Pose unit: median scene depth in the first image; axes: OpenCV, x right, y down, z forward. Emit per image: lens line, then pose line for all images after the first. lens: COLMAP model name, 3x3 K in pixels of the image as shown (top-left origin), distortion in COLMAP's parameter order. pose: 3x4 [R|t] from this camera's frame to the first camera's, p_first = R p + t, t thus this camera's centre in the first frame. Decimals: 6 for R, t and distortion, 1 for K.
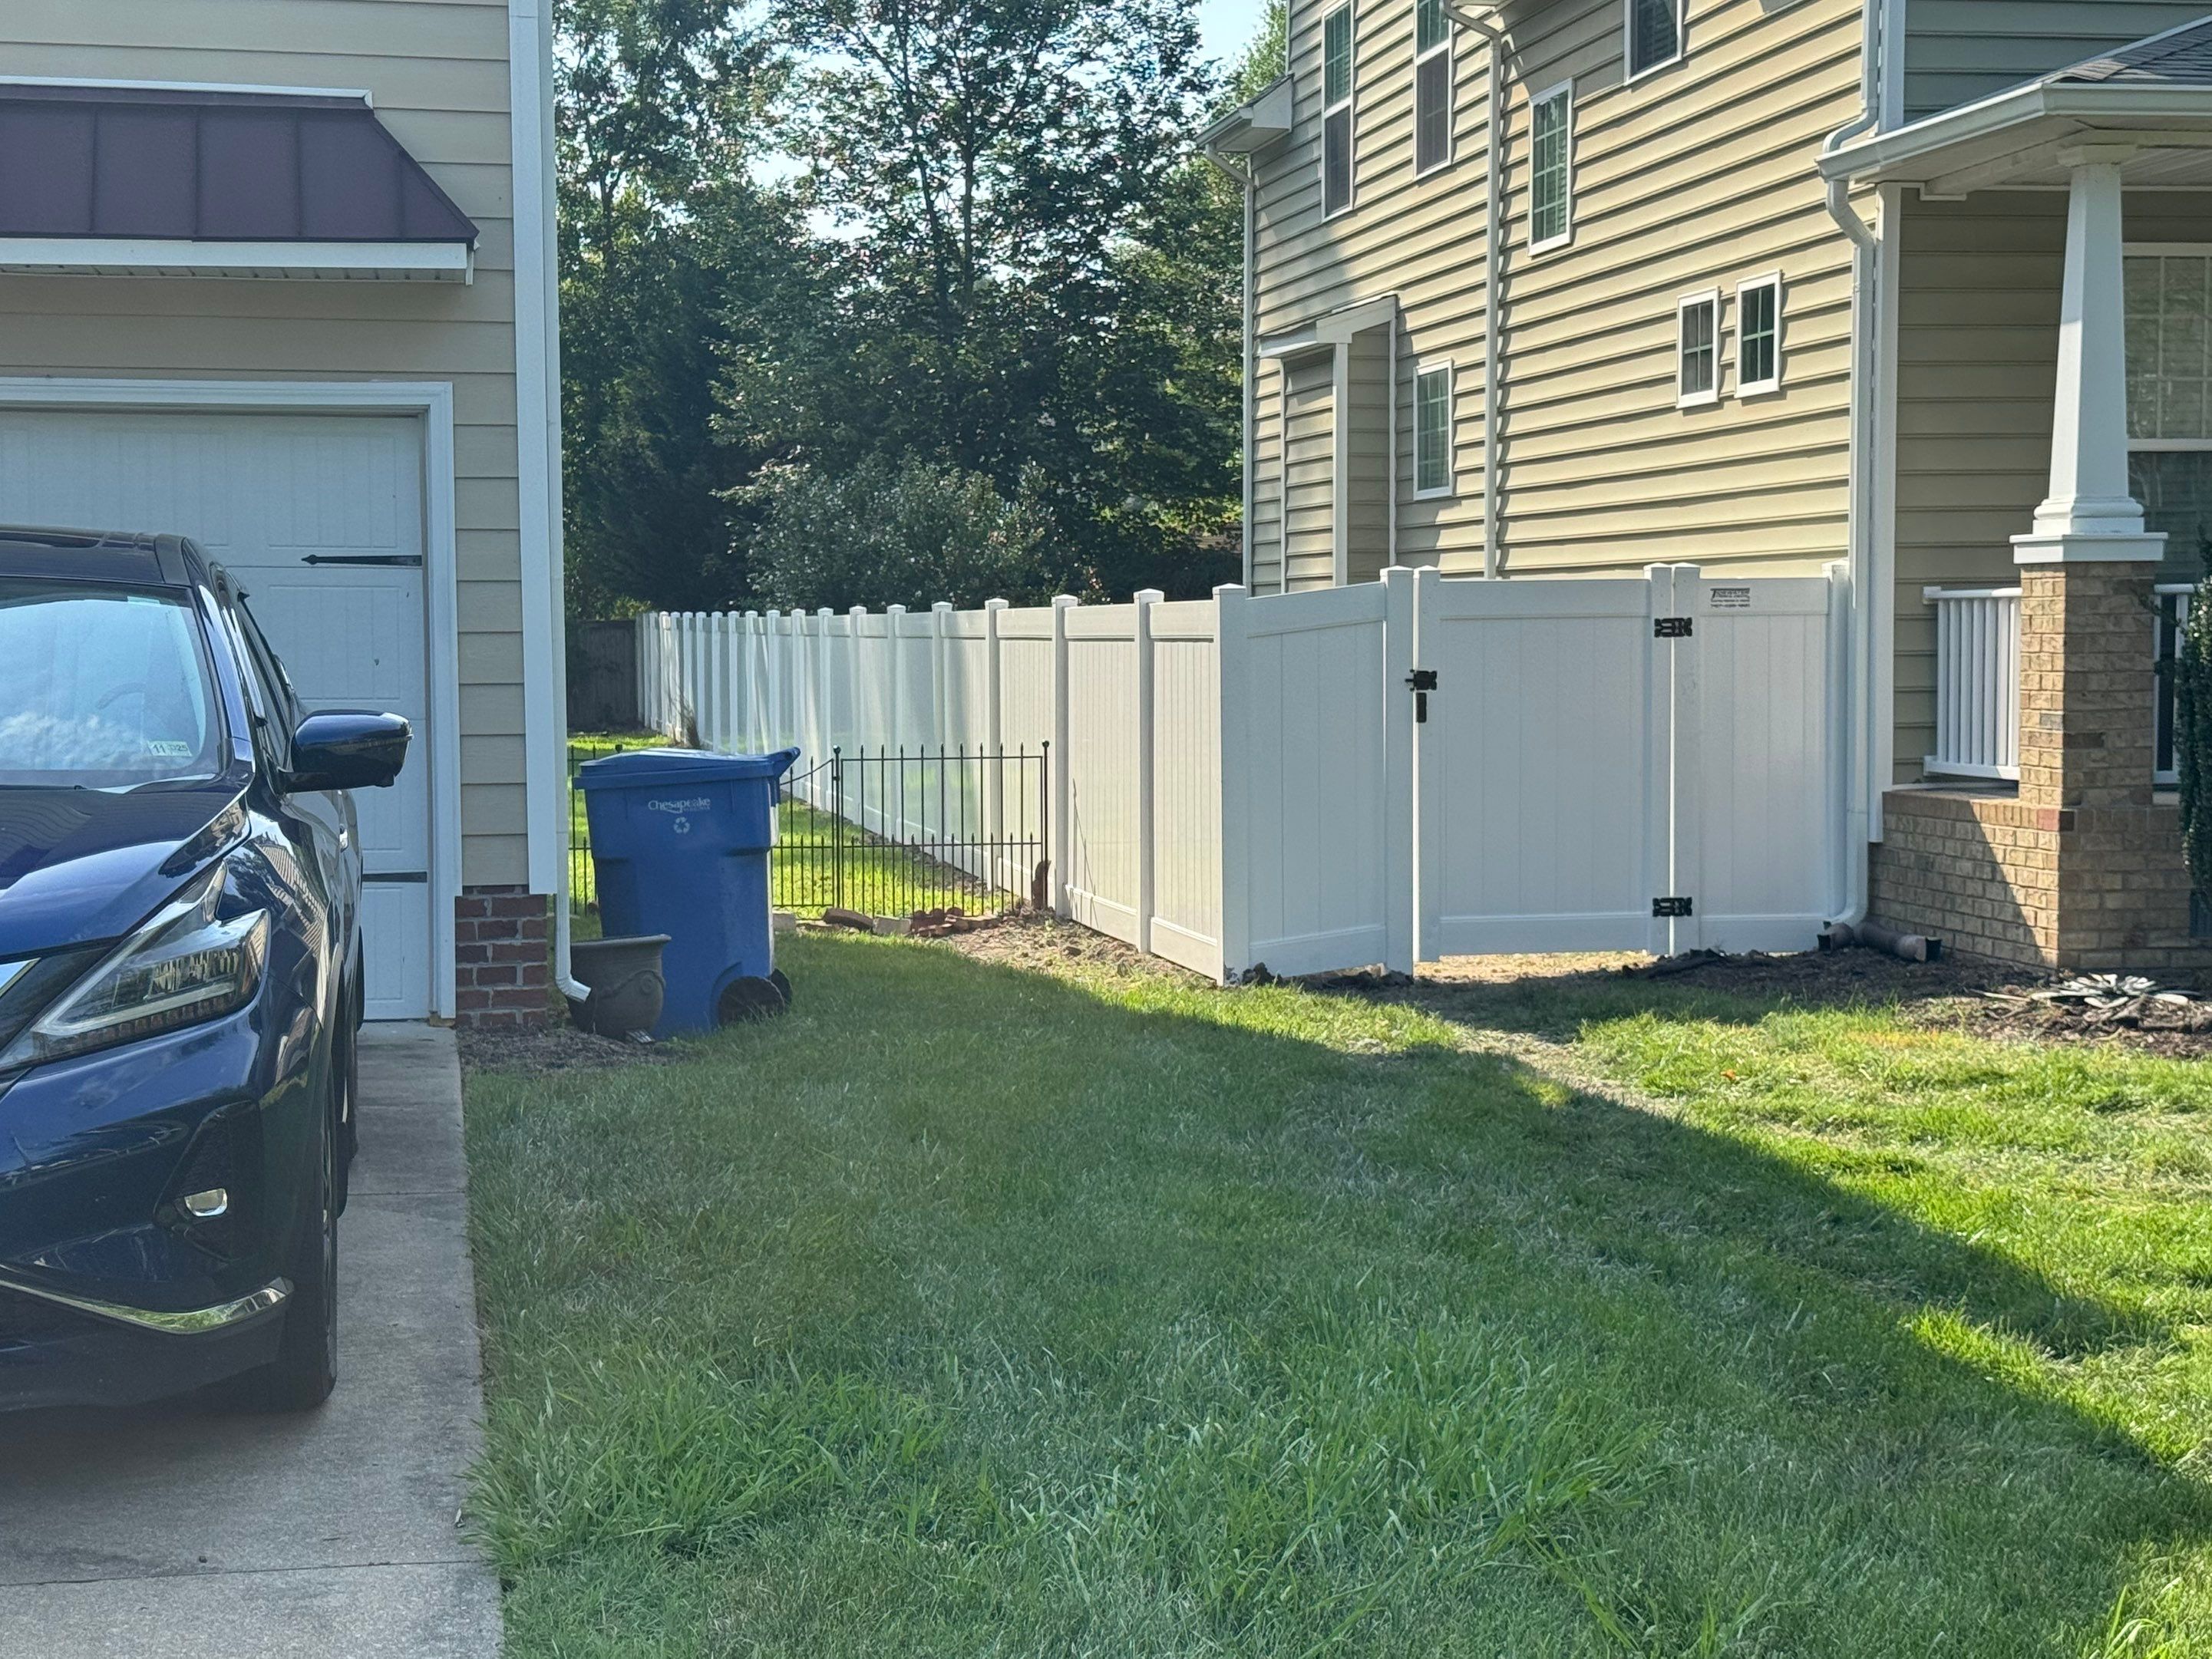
lens RADIAL K [[3428.9, 0, 1106.0], [0, 3428.9, 829.5], [0, 0, 1]] dist [0.163749, -0.065663]
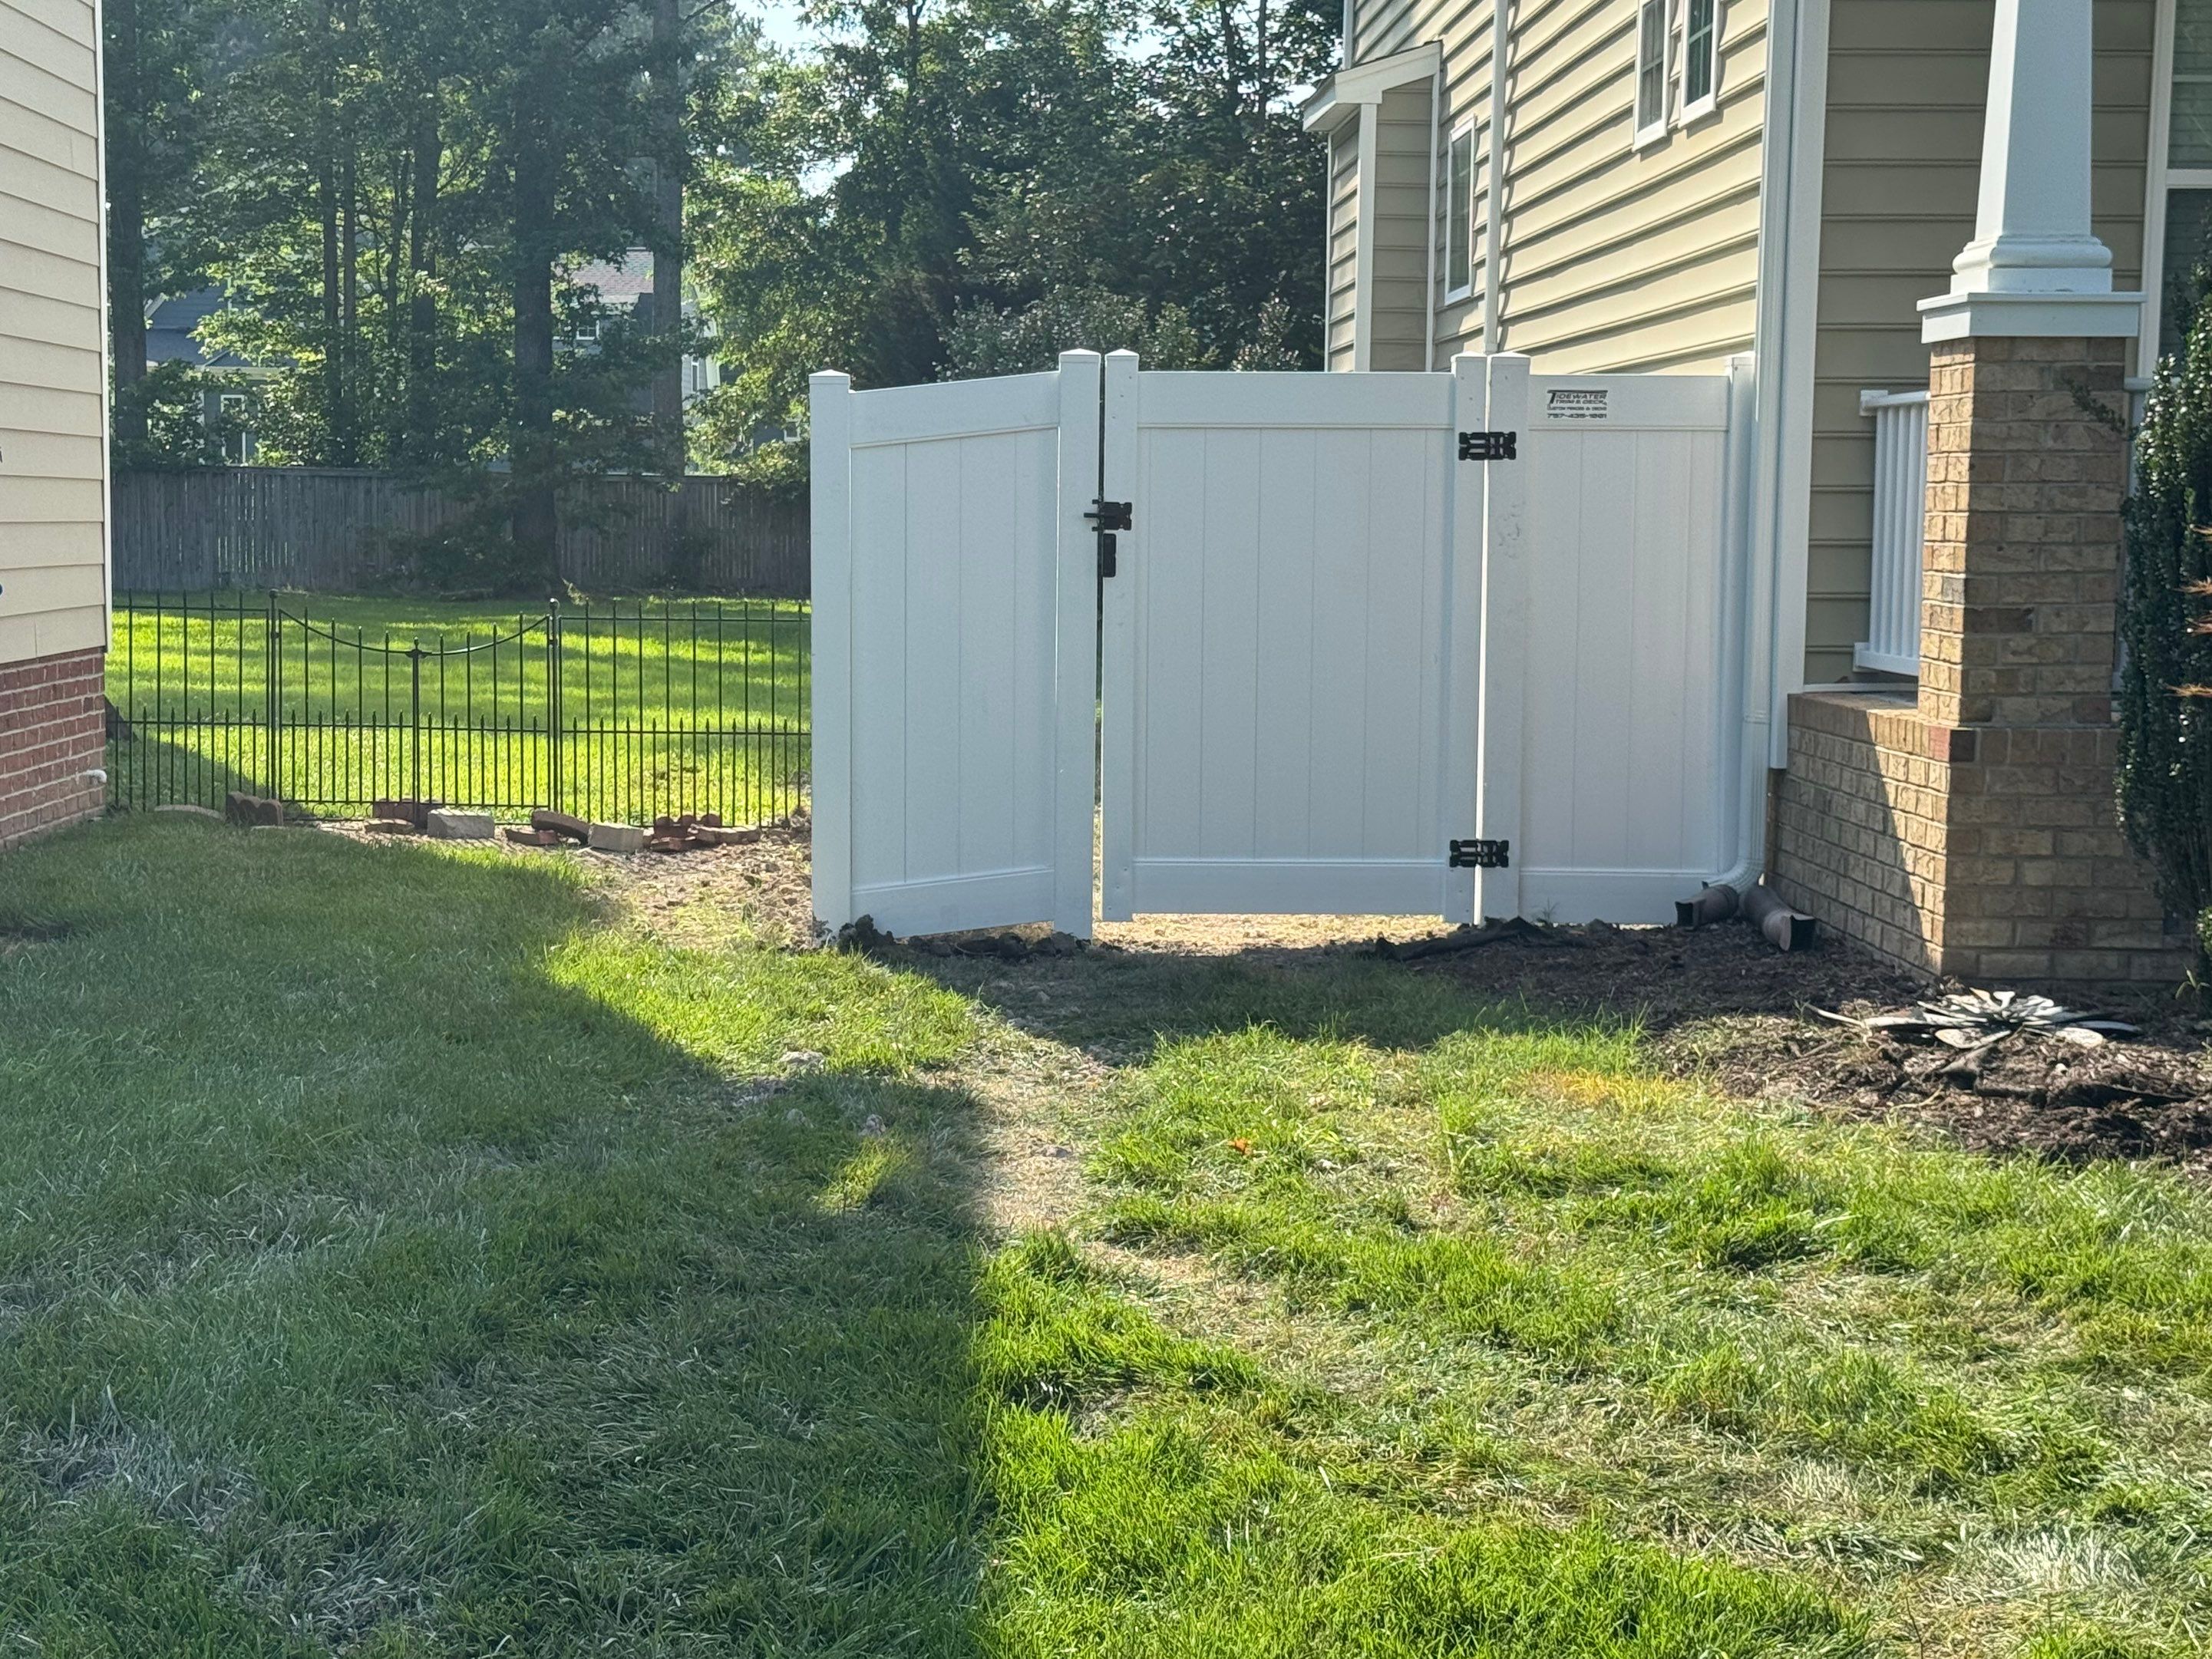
lens RADIAL K [[3428.9, 0, 1106.0], [0, 3428.9, 829.5], [0, 0, 1]] dist [0.163749, -0.065663]
pose [[0.988431, 0.032133, -0.148231, 0.198465], [-0.026954, 0.998958, 0.036820, -0.005809], [0.149260, -0.032398, 0.988267, 0.318398]]
